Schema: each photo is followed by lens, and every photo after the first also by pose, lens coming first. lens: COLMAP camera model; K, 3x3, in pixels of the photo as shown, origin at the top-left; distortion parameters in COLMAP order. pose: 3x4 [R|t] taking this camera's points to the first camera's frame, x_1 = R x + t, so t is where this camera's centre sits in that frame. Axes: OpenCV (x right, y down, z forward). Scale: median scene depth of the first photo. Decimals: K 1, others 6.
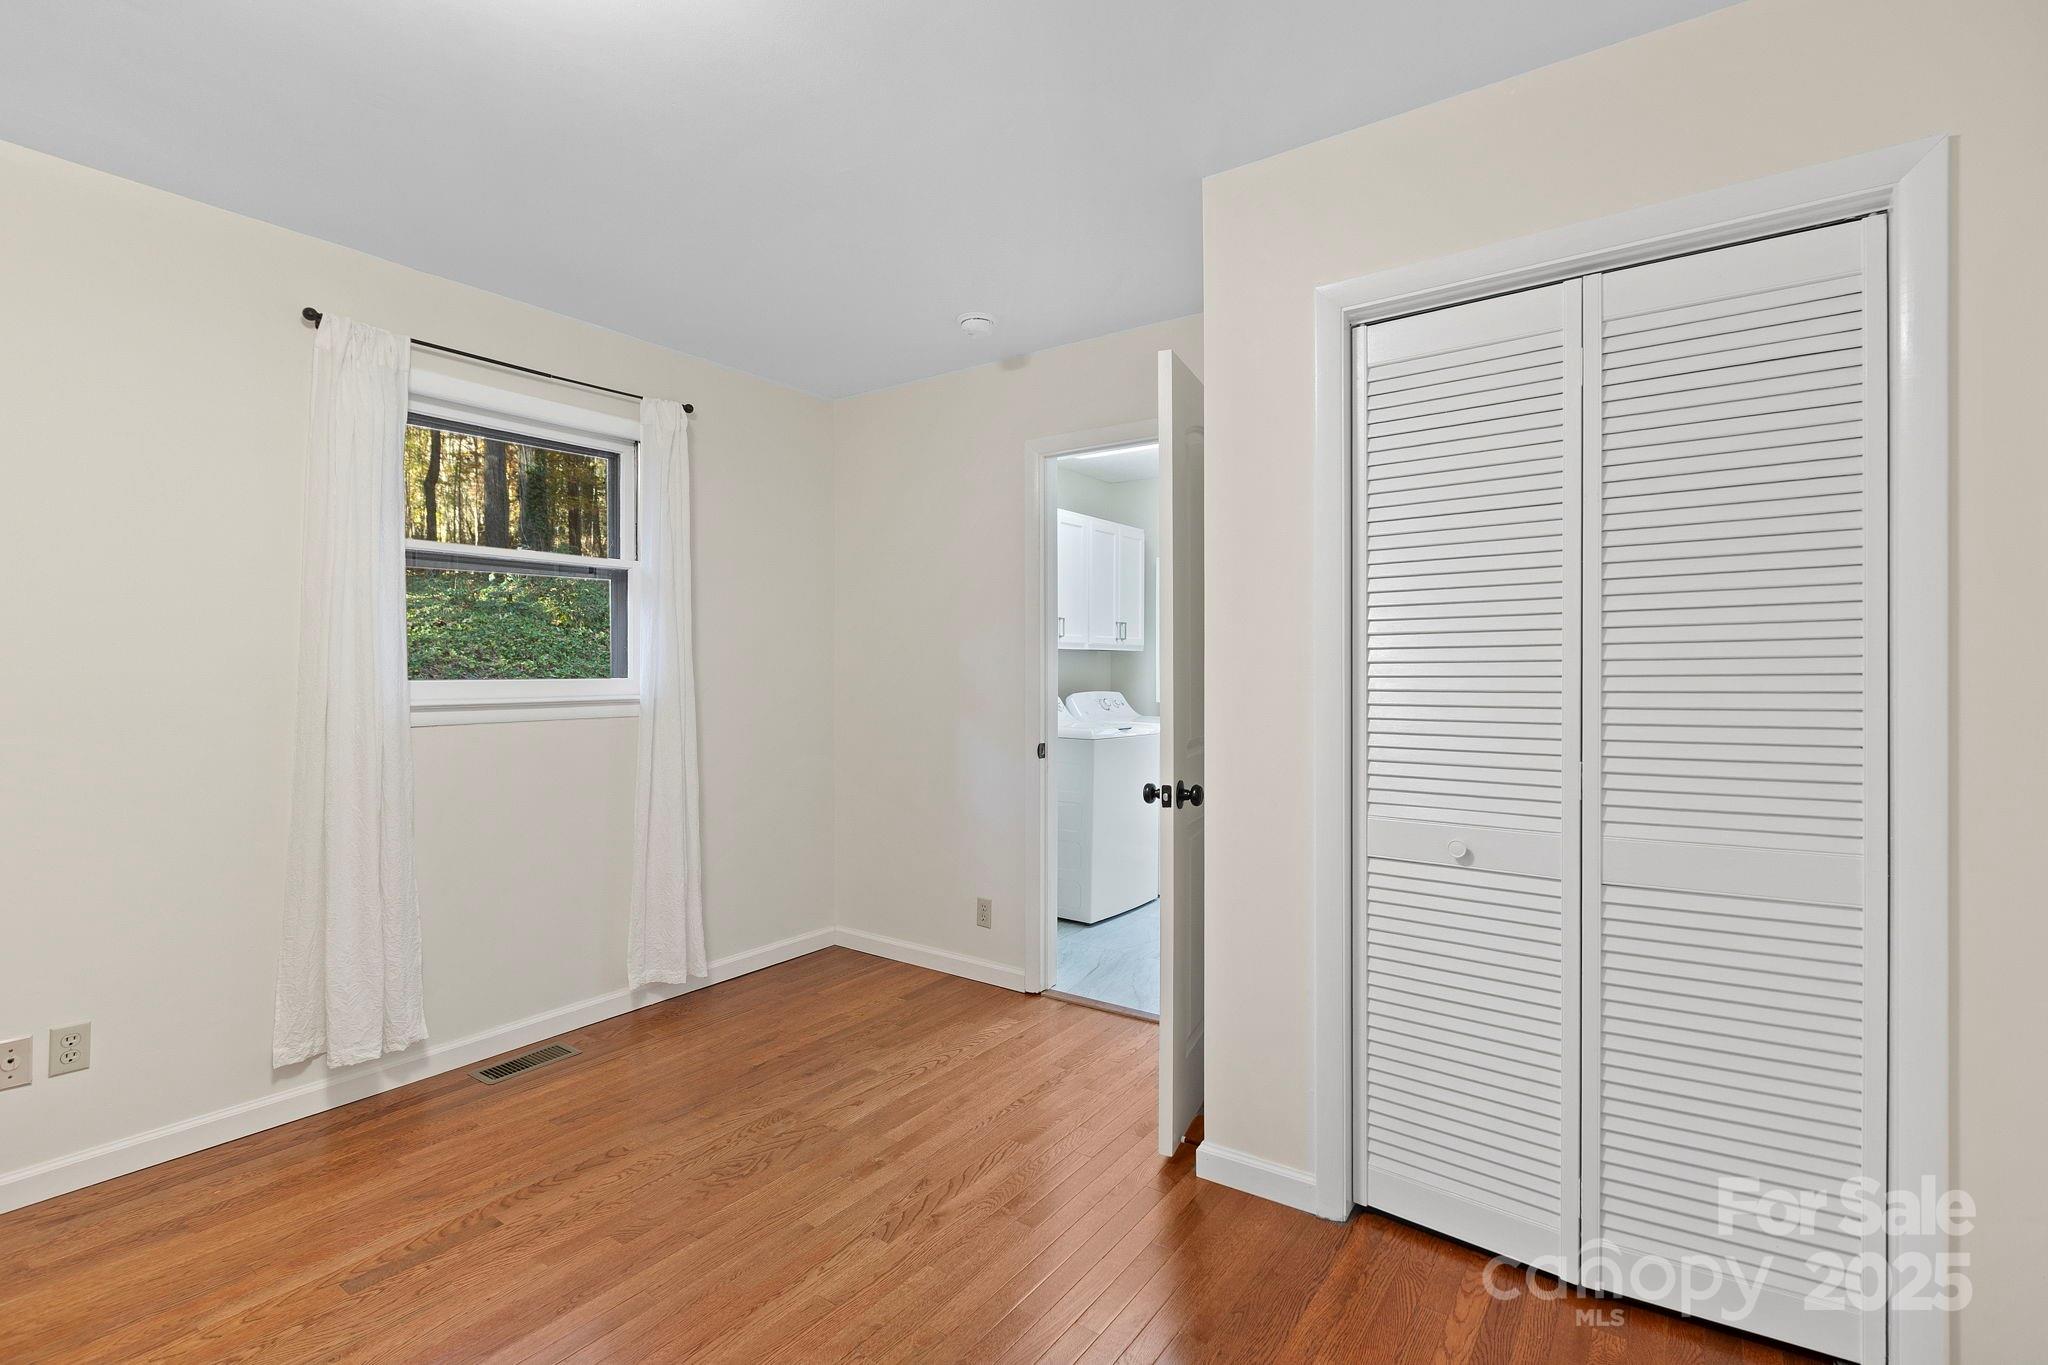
lens RADIAL K [[927.5, 0, 1024.0], [0, 927.5, 683.2], [0, 0, 1]] dist [0.005305, 0.000152]
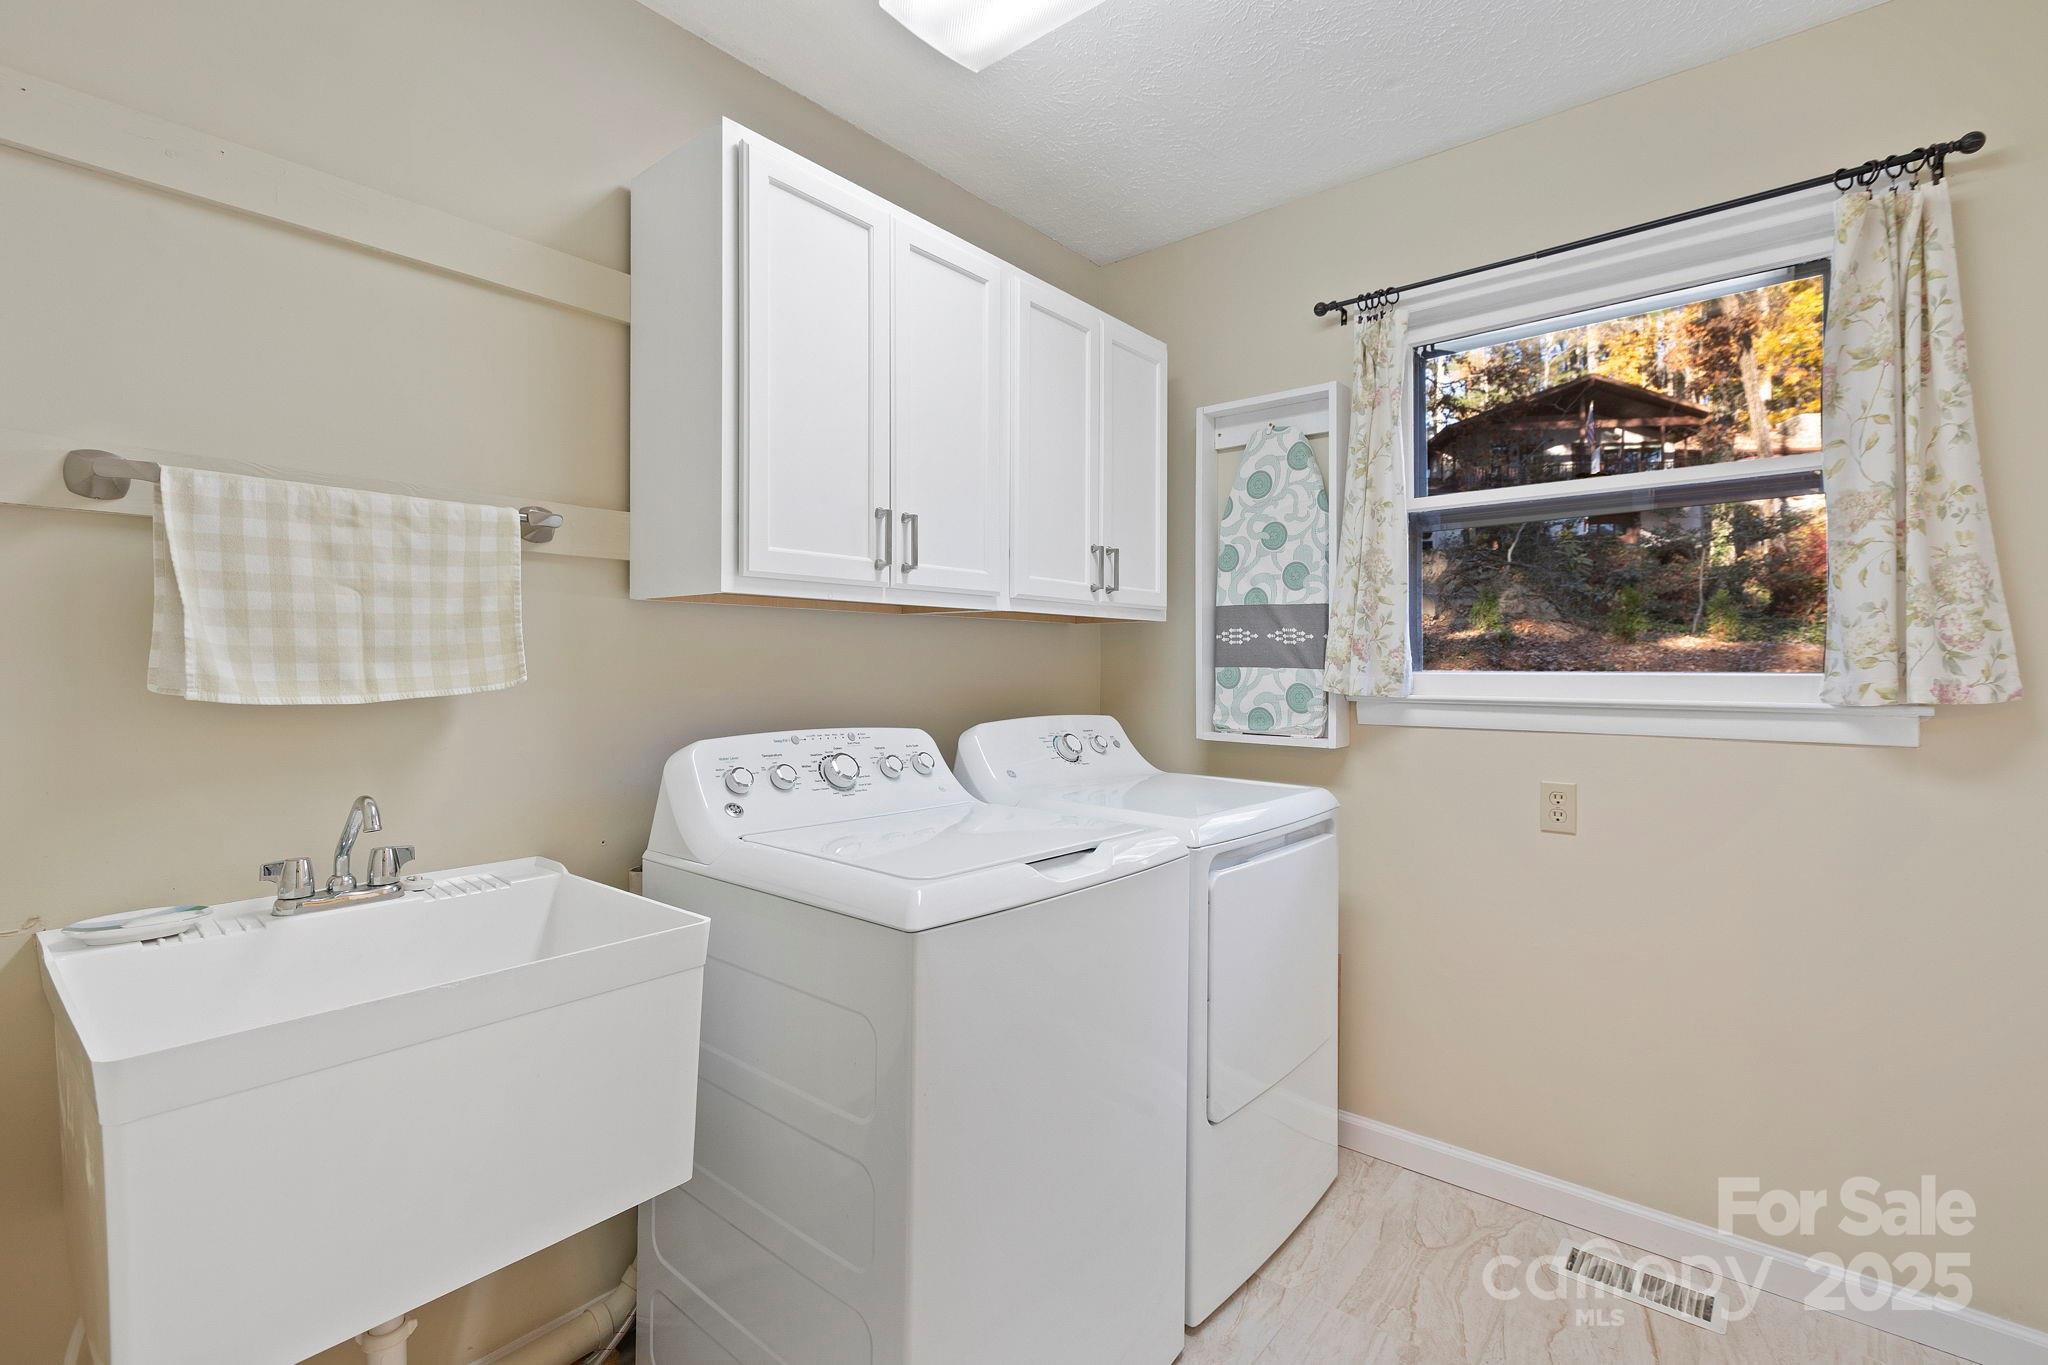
lens RADIAL K [[927.5, 0, 1024.2], [0, 927.5, 675.1], [0, 0, 1]] dist [0.005305, 0.000152]
pose [[0.996913, -0.000656, -0.078513, 0.100396], [-0.000243, 0.999935, -0.011438, -0.004919], [0.078516, 0.011421, 0.996847, 0.585258]]
